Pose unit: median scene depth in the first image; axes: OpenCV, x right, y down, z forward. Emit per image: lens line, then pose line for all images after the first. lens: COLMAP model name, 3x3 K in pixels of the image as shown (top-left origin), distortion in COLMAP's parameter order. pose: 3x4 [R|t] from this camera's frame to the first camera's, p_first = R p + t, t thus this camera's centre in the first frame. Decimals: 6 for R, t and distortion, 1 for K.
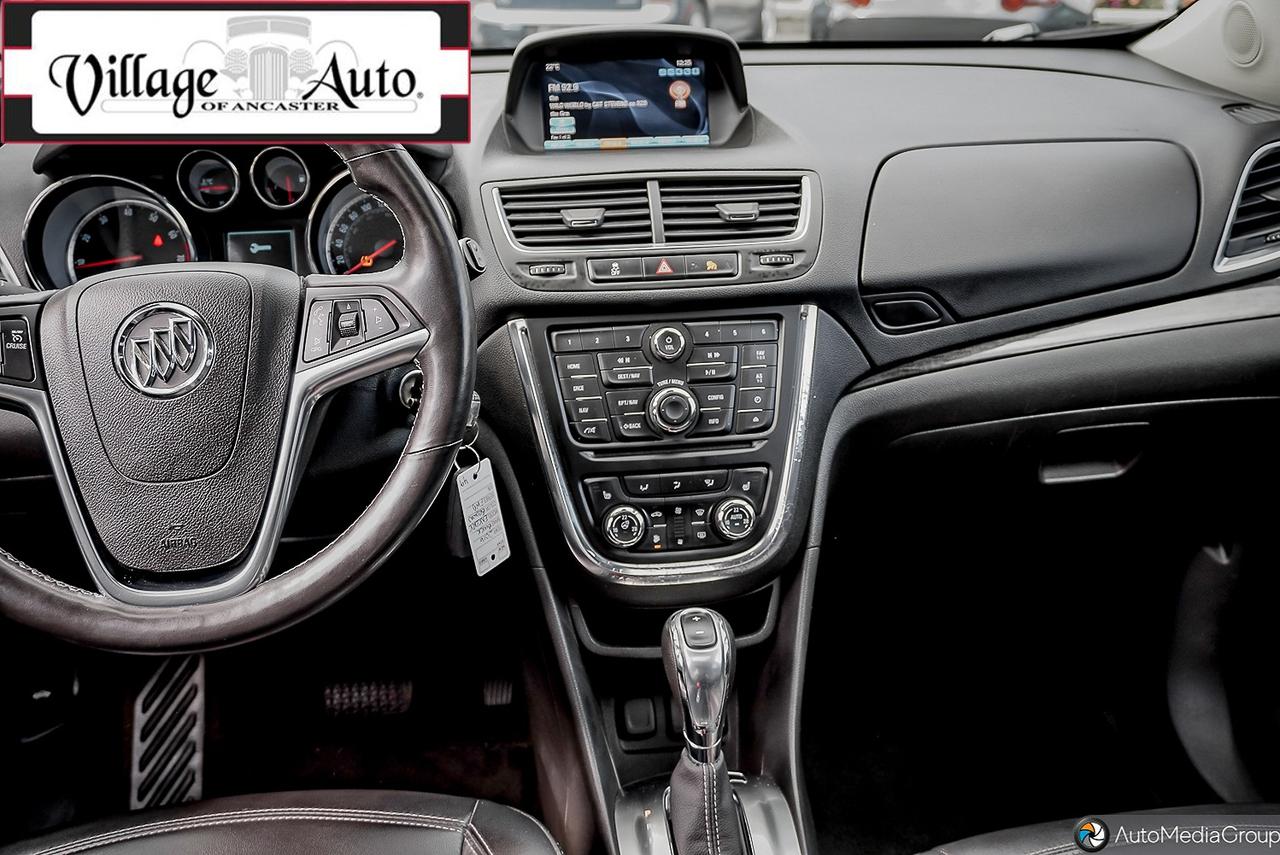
lens RADIAL K [[1145.8, 0, 632.5], [0, 1145.8, 419.7], [0, 0, 1]] dist [0.003723, -0.019208]
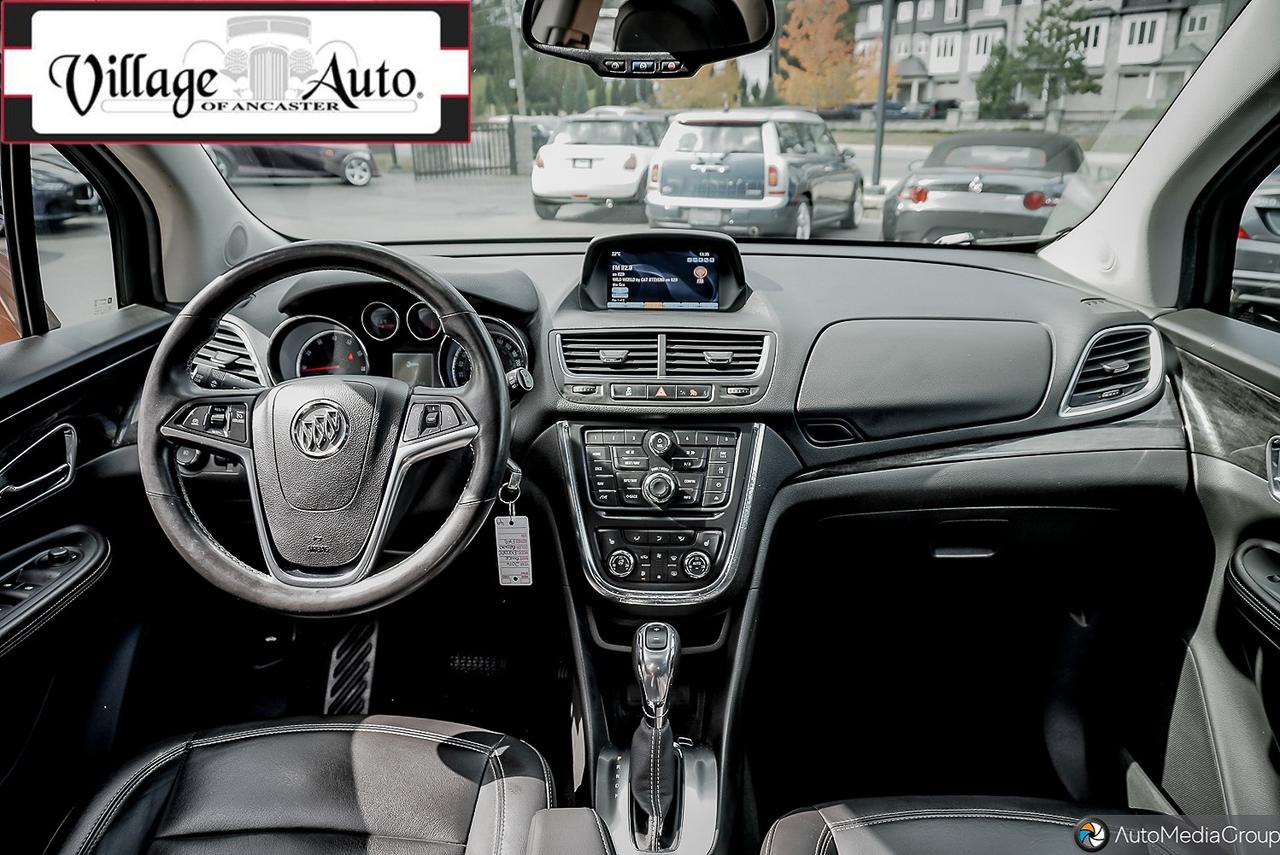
lens RADIAL K [[825.7, 0, 639.7], [0, 825.7, 440.2], [0, 0, 1]] dist [-0.040860, 0.006829]
pose [[0.988559, 0.064843, -0.136183, 0.148519], [-0.072031, 0.996221, -0.048524, -0.015771], [0.132522, 0.057779, 0.989495, -0.066449]]
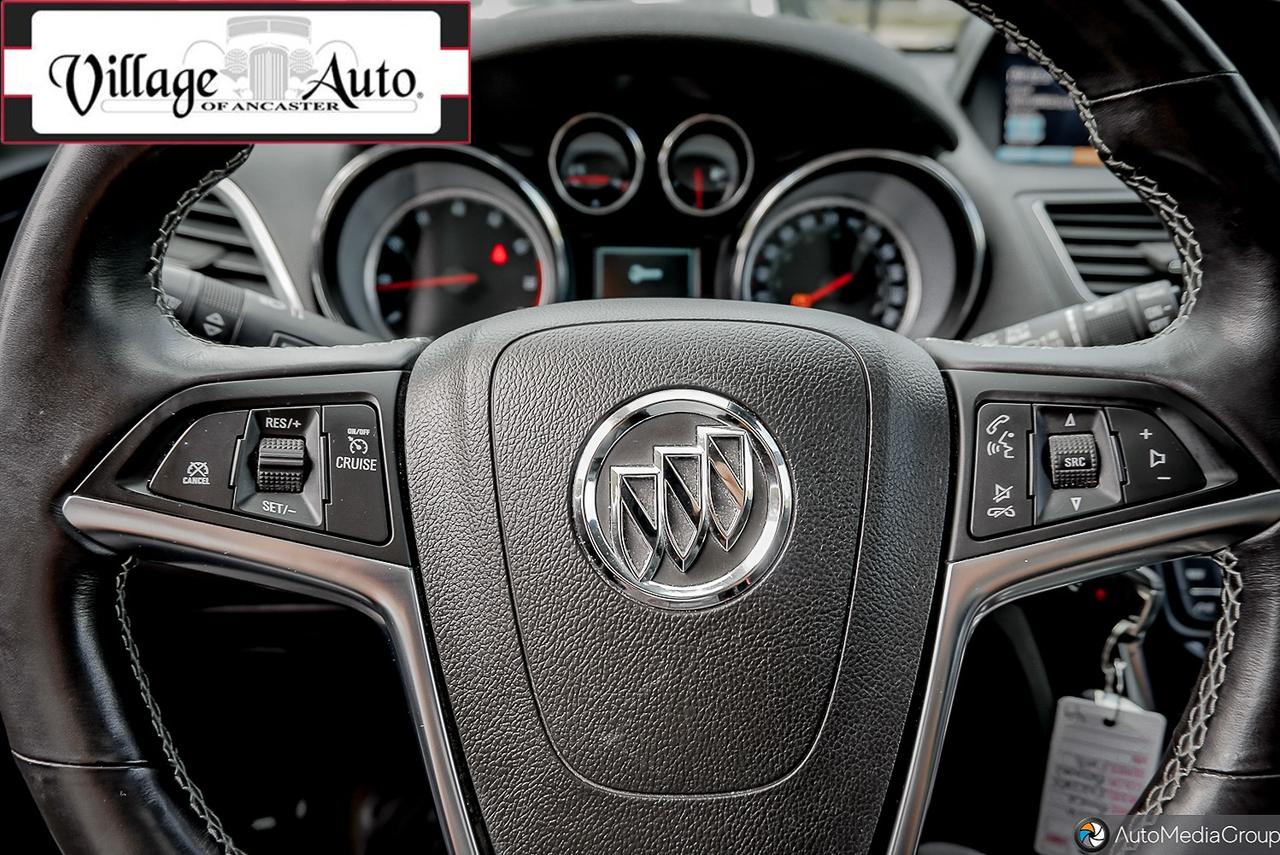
lens RADIAL K [[919.6, 0, 640.4], [0, 919.6, 432.6], [0, 0, 1]] dist [-0.010220, -0.000019]
pose [[0.996065, 0.069206, -0.055358, -0.307682], [-0.068556, 0.997555, 0.013555, -0.067678], [0.056161, -0.009707, 0.998375, 0.486162]]
